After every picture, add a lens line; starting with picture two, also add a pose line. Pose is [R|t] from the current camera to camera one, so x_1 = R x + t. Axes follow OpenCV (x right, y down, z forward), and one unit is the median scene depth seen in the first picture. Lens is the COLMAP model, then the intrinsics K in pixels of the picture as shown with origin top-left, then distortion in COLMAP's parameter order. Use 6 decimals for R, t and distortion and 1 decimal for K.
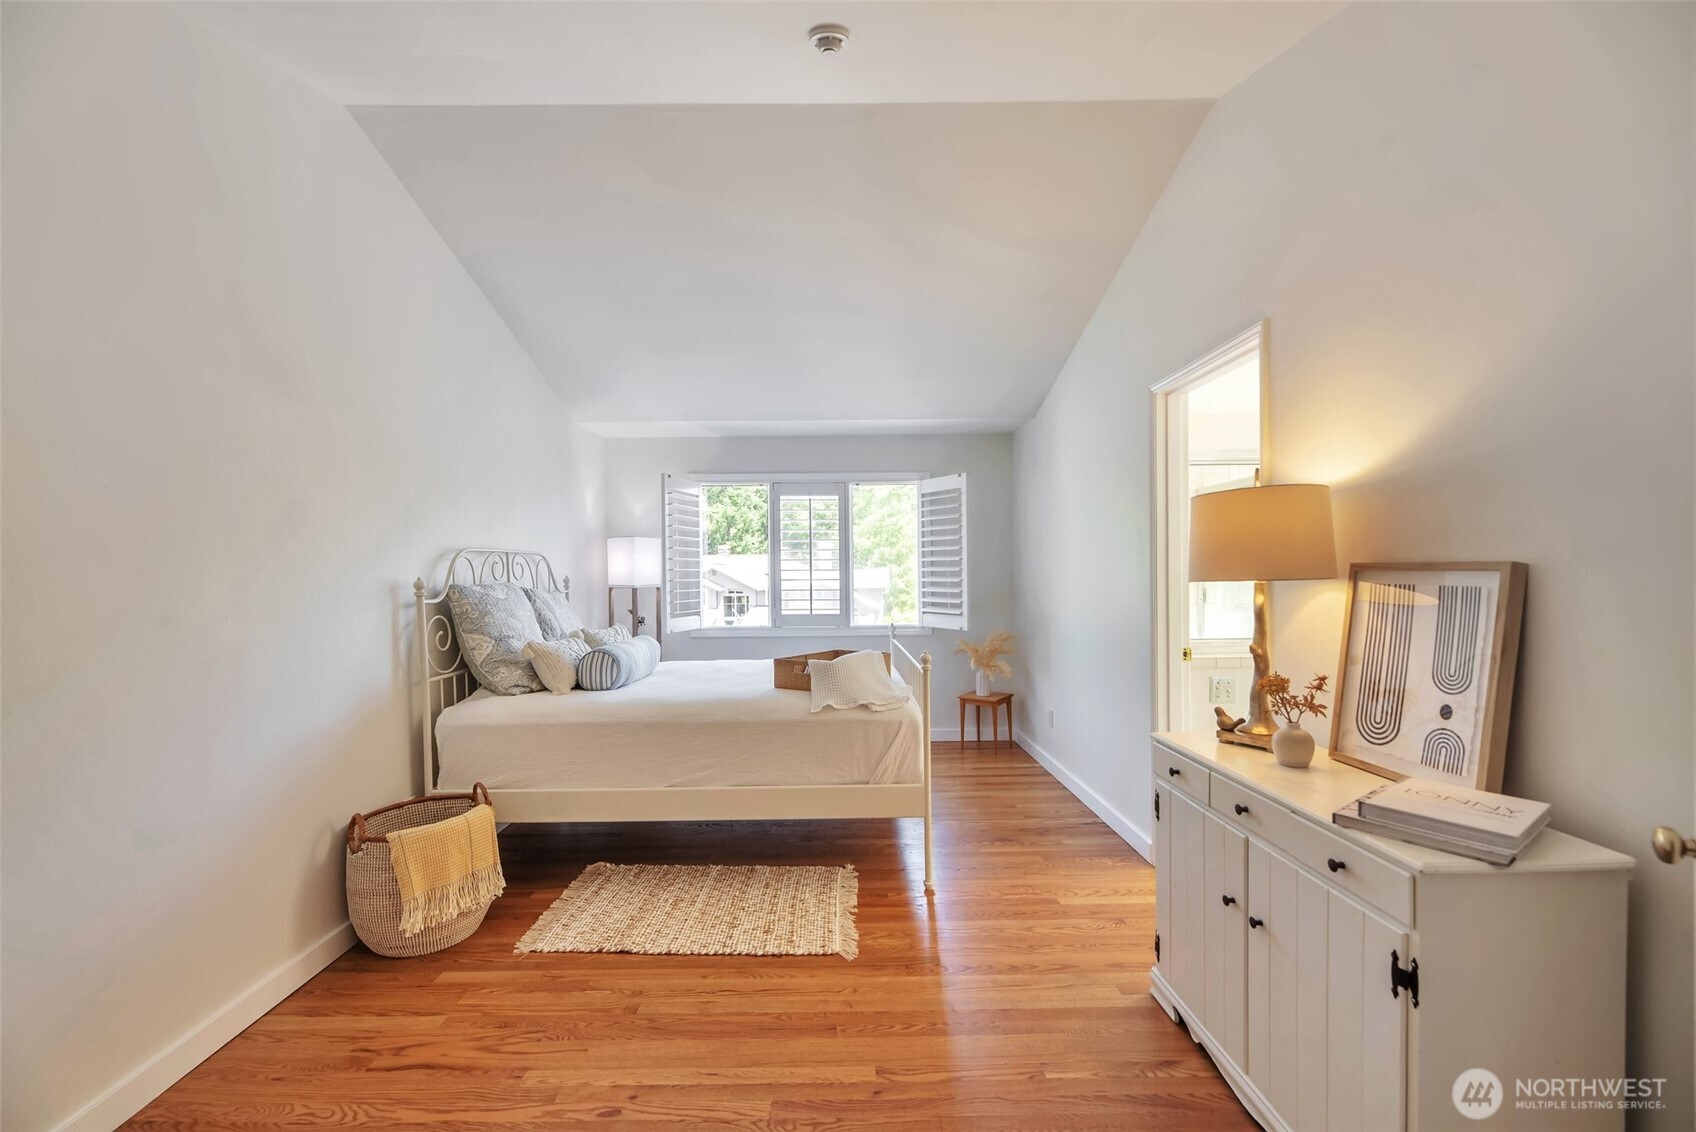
lens RADIAL K [[696.8, 0, 836.4], [0, 696.8, 570.3], [0, 0, 1]] dist [0.000700, -0.000125]
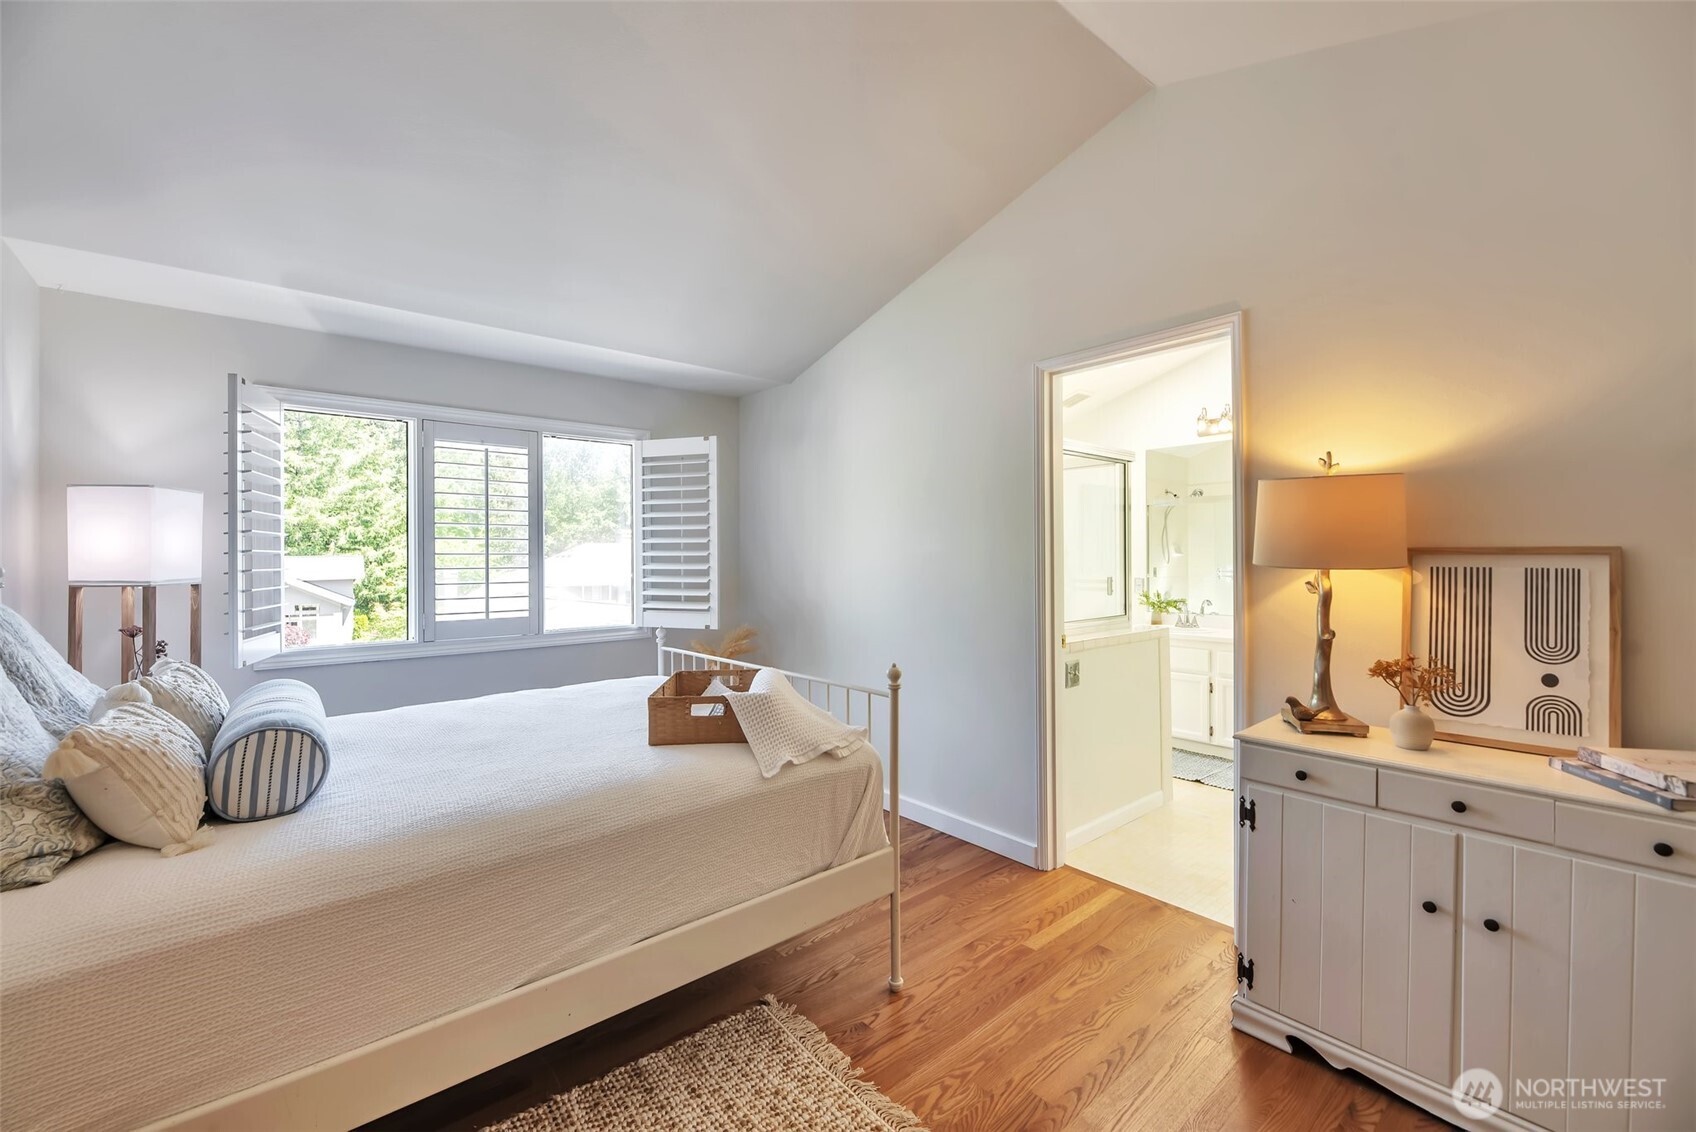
lens RADIAL K [[709.9, 0, 845.7], [0, 709.9, 537.1], [0, 0, 1]] dist [-0.003573, -0.000689]
pose [[0.767453, 0.021309, 0.640751, -0.318700], [-0.003212, 0.999563, -0.029395, 0.003841], [-0.641097, 0.020501, 0.767186, 0.367551]]
